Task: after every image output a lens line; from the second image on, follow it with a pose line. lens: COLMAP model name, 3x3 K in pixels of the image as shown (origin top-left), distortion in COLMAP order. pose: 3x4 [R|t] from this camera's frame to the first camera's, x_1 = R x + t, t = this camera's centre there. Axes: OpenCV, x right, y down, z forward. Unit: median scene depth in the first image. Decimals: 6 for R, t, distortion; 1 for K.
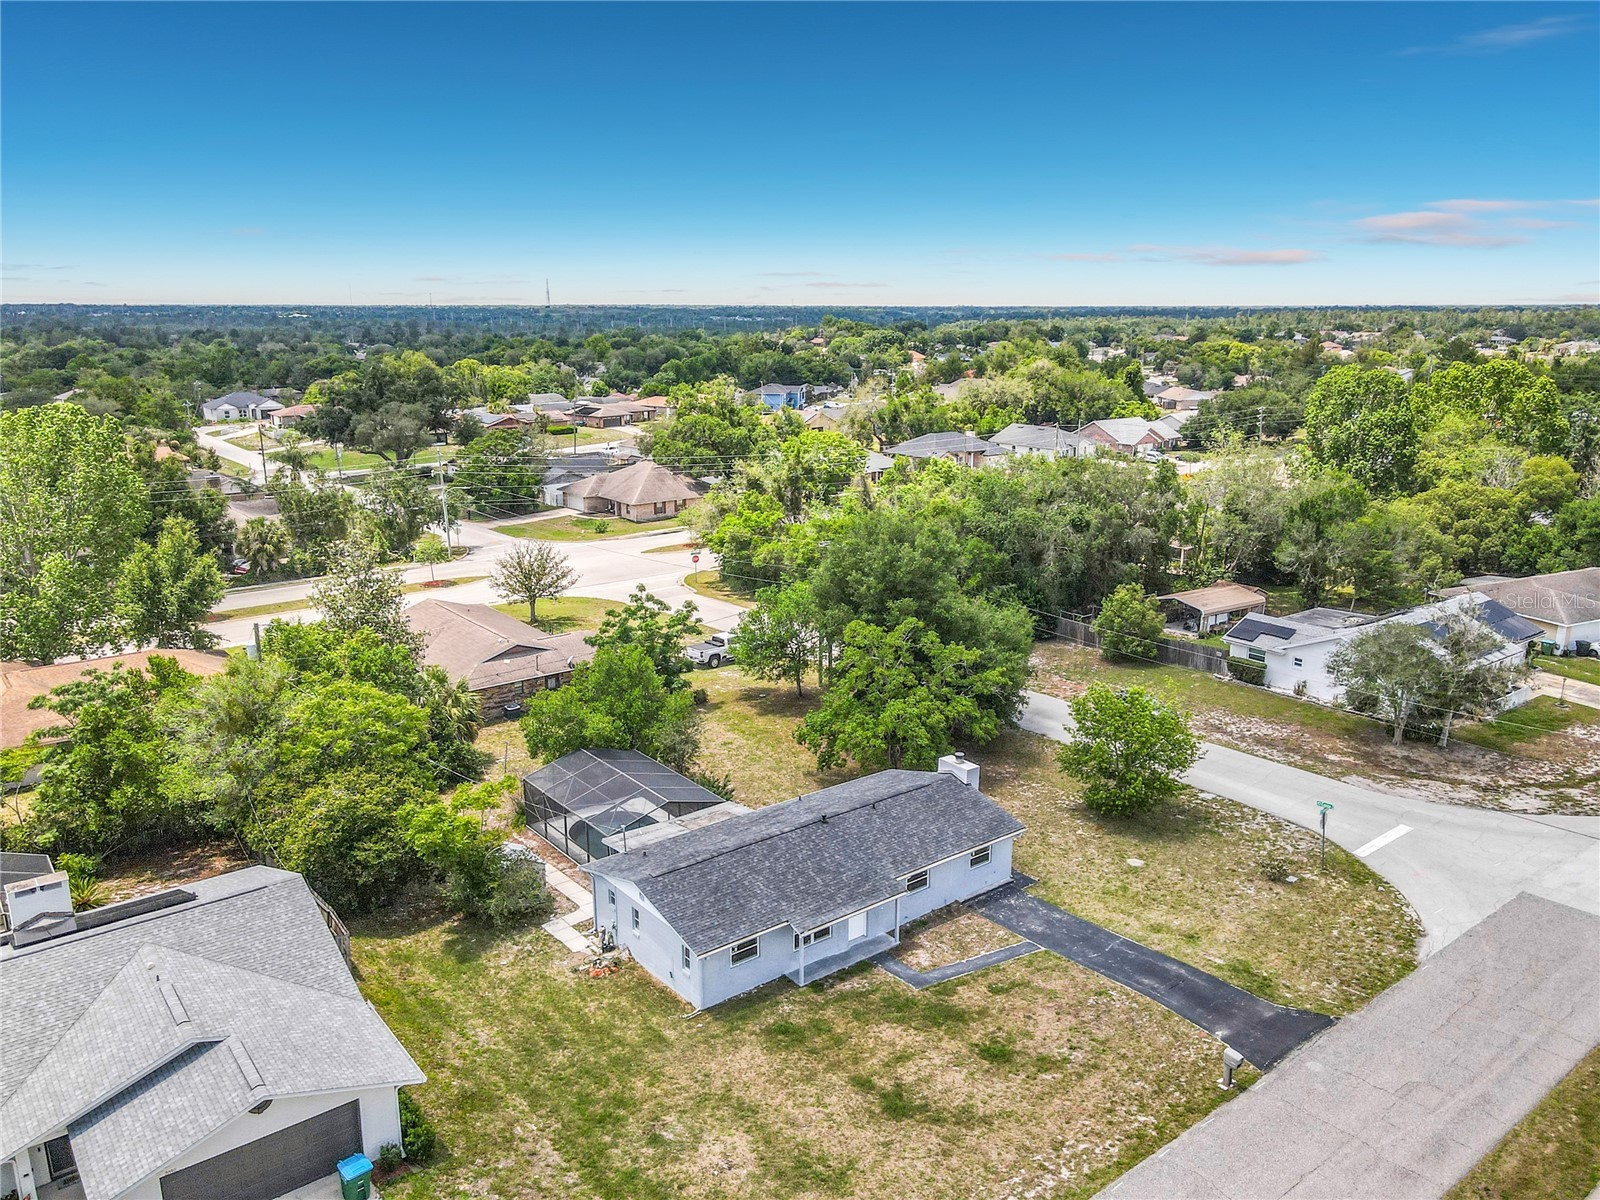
lens RADIAL K [[1184.9, 0, 822.2], [0, 1184.9, 601.2], [0, 0, 1]] dist [0.010345, 0.011426]
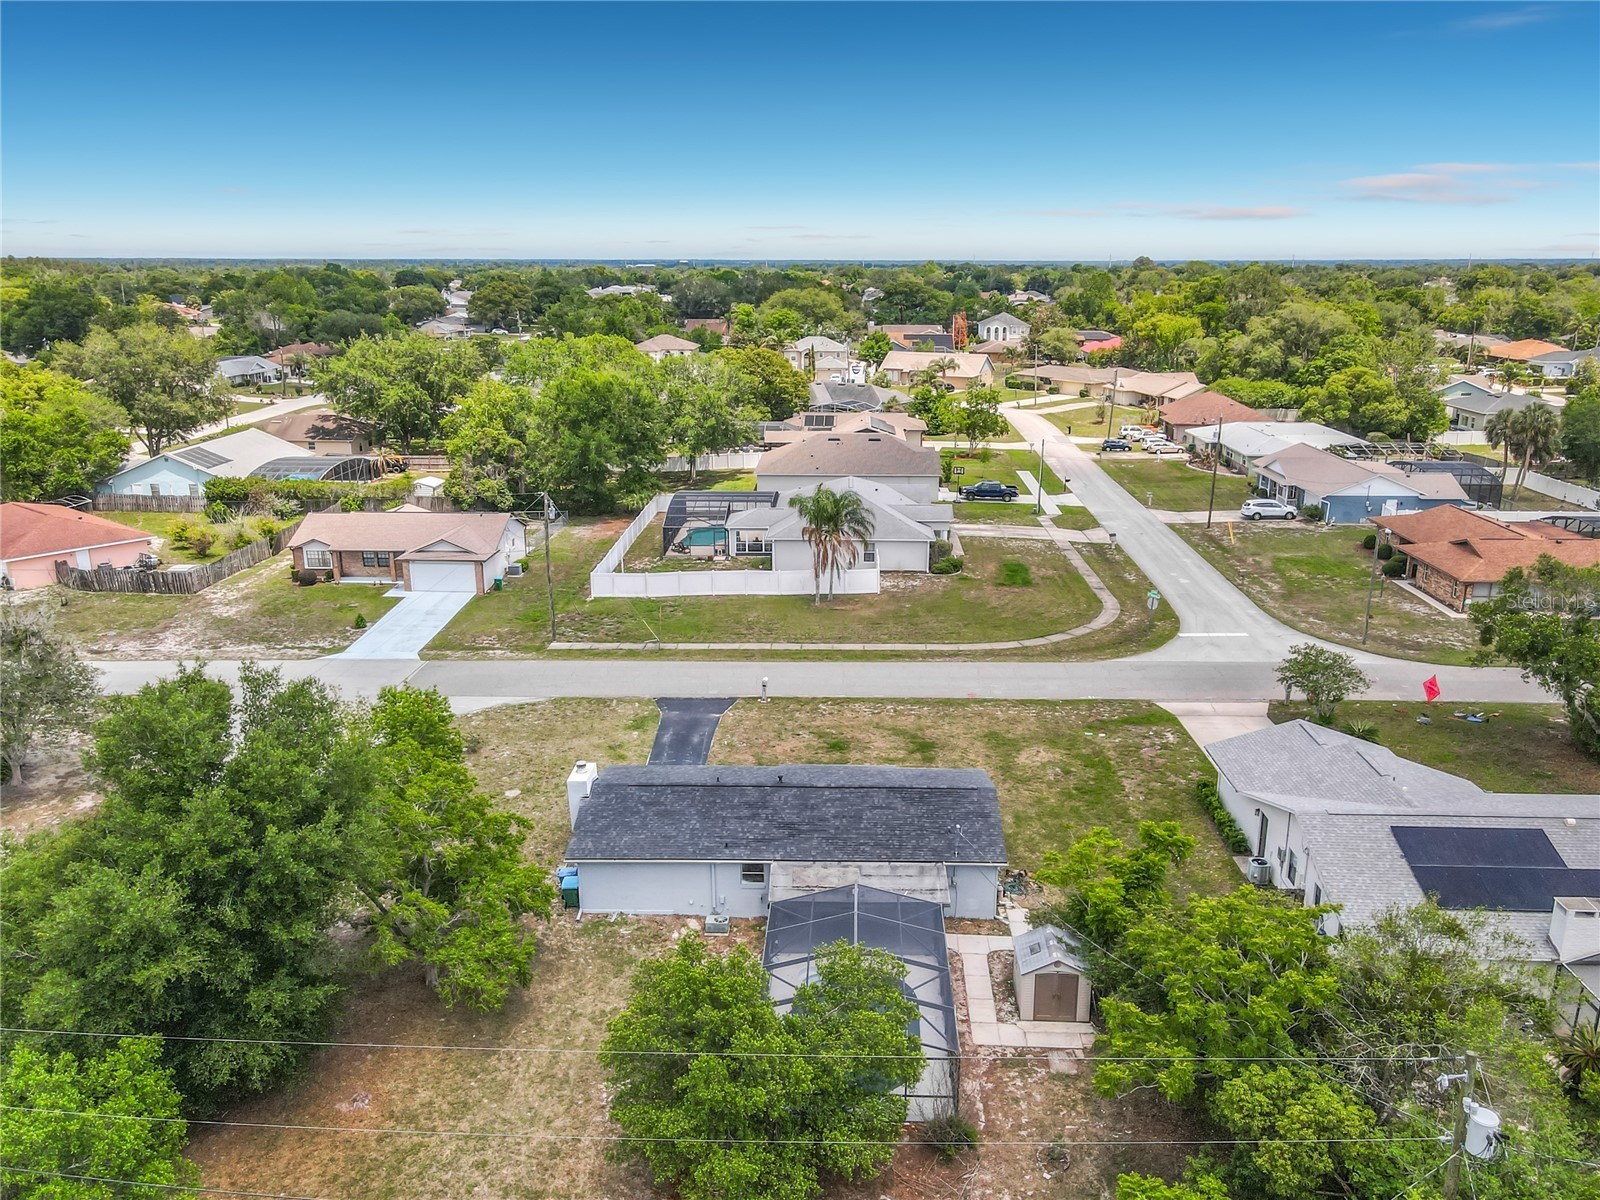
lens RADIAL K [[1202.8, 0, 812.6], [0, 1202.8, 575.9], [0, 0, 1]] dist [0.013897, 0.004104]
pose [[-0.756443, -0.167834, 0.632160, -0.698155], [0.157267, 0.891489, 0.424870, -0.437477], [-0.634871, 0.420807, -0.647966, 1.731572]]
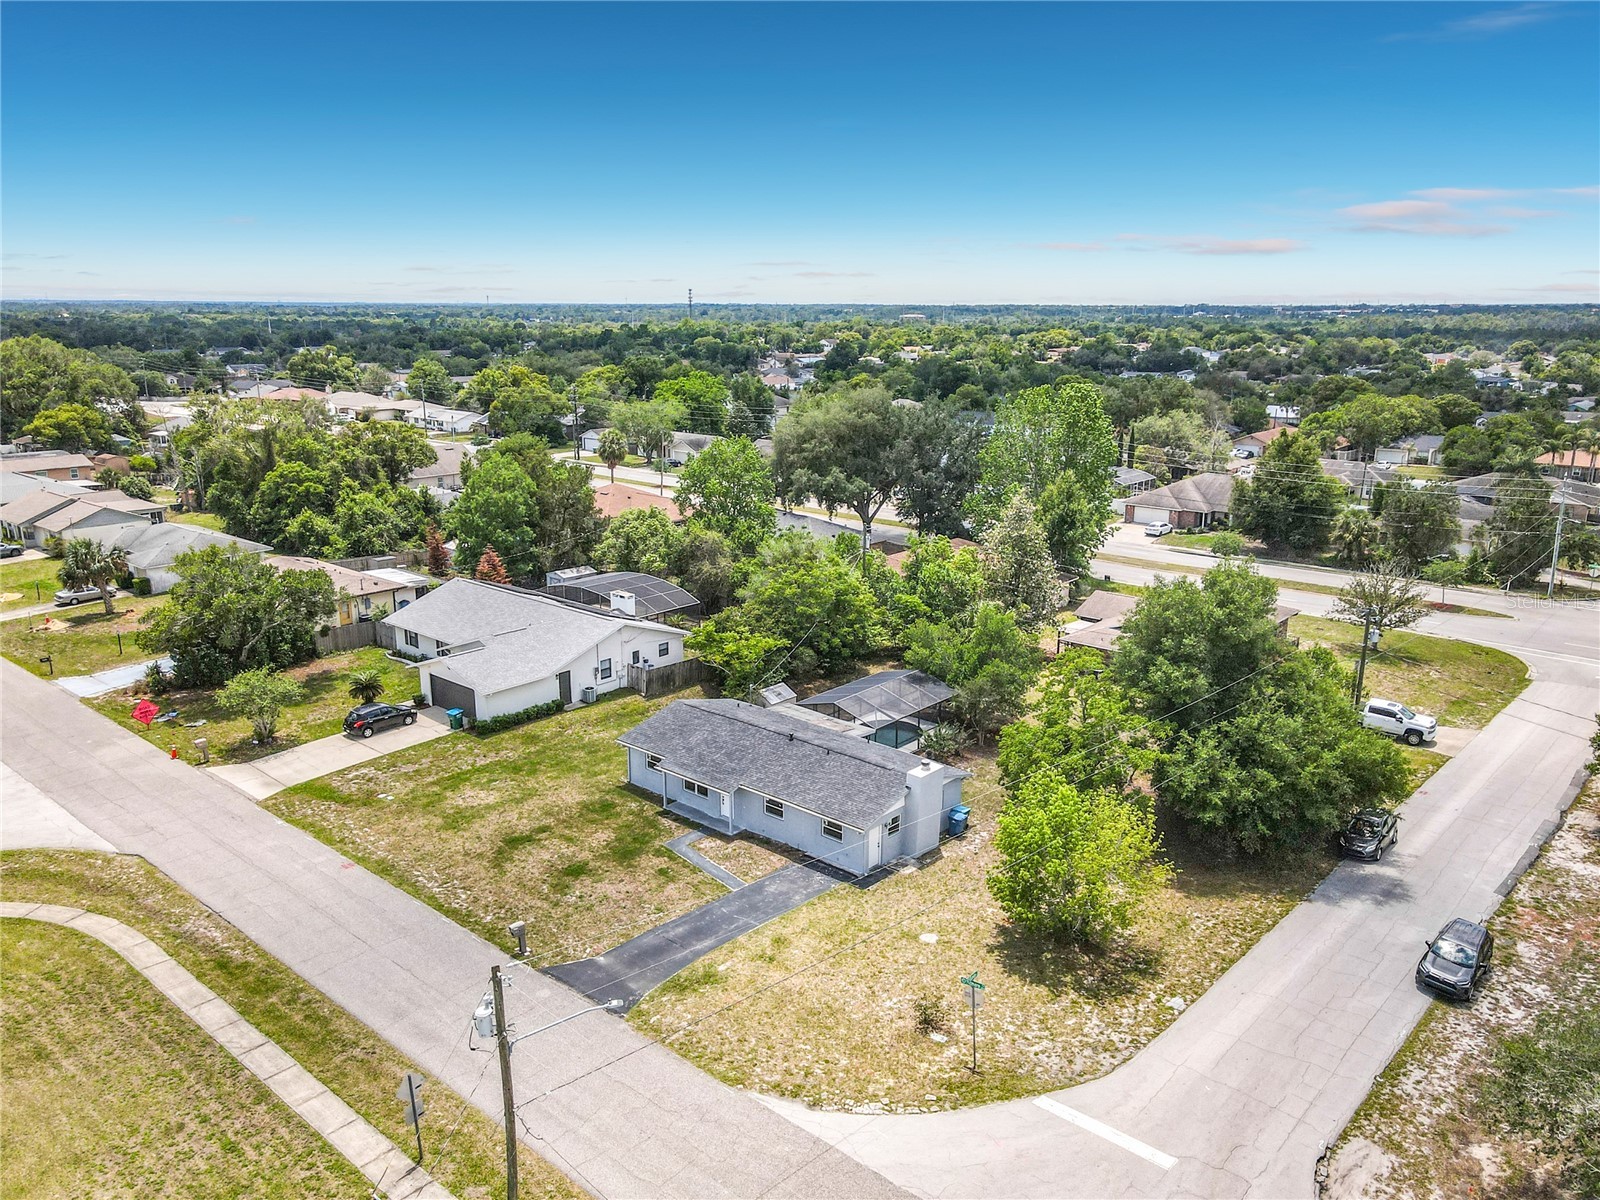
lens RADIAL K [[1184.9, 0, 822.2], [0, 1184.9, 601.2], [0, 0, 1]] dist [0.010345, 0.011426]
pose [[0.180723, 0.242080, -0.953277, 1.258104], [-0.240273, 0.950736, 0.195884, -0.217668], [0.953734, 0.193646, 0.229985, 0.797748]]
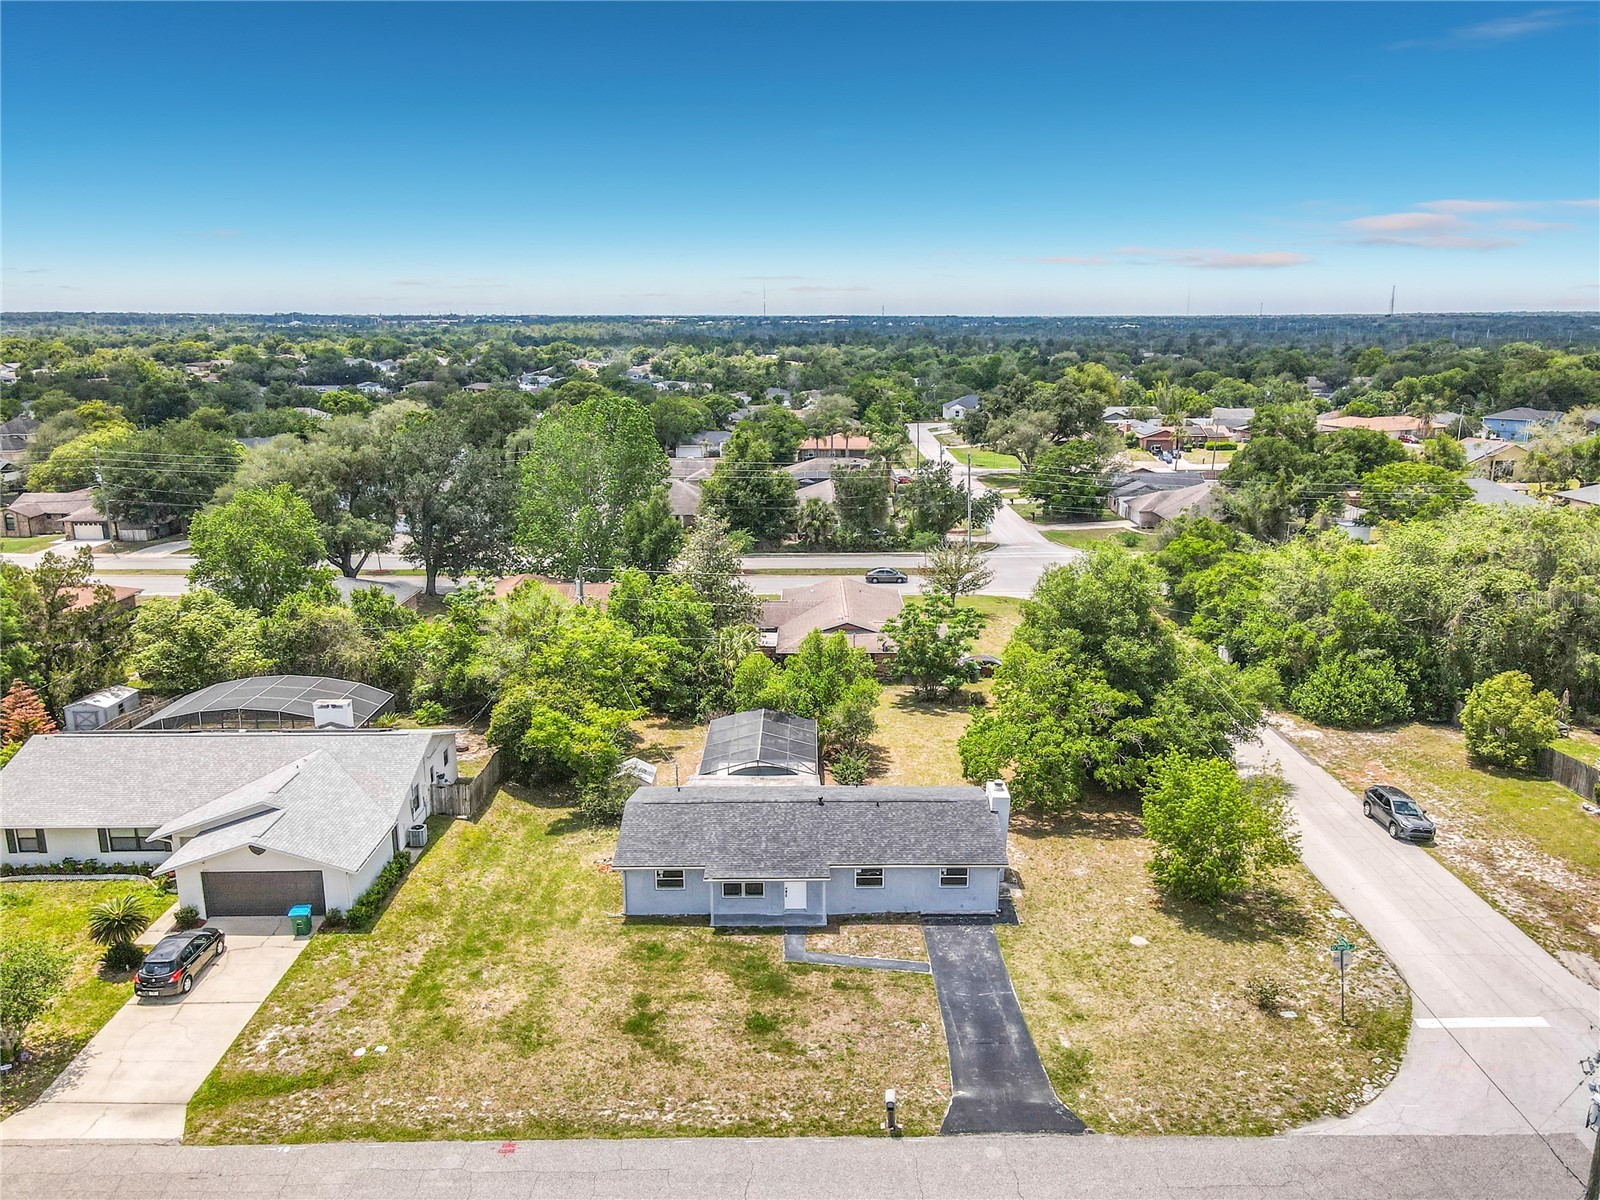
lens RADIAL K [[1160.9, 0, 823.4], [0, 1160.9, 674.4], [0, 0, 1]] dist [0.027877, 0.000367]
pose [[0.788686, 0.182318, -0.587142, 0.676616], [-0.147817, 0.983236, 0.106755, -0.051913], [0.596762, 0.002593, 0.802414, 0.154755]]
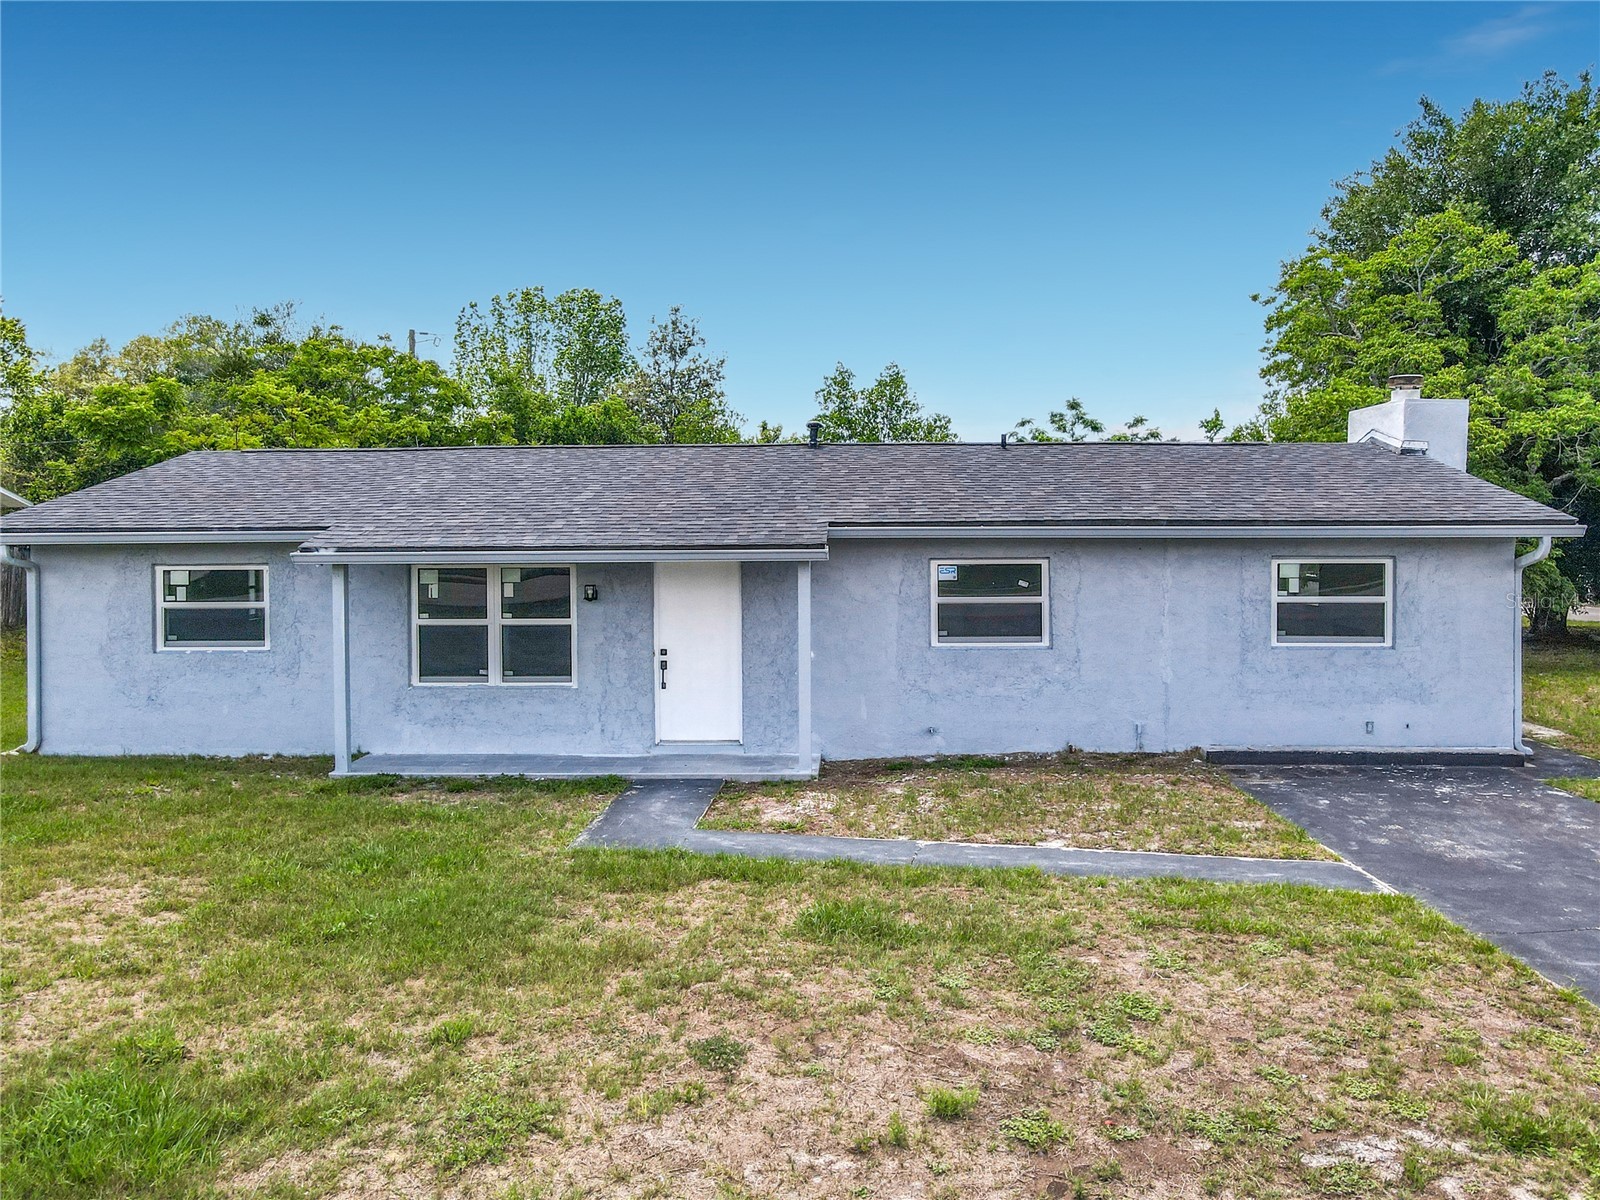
lens RADIAL K [[1192.7, 0, 825.2], [0, 1192.7, 556.2], [0, 0, 1]] dist [0.004173, 0.017658]
pose [[0.755692, 0.009958, -0.654851, 0.246886], [-0.148775, 0.976354, -0.156838, 0.295785], [0.637805, 0.215947, 0.739305, 0.841753]]
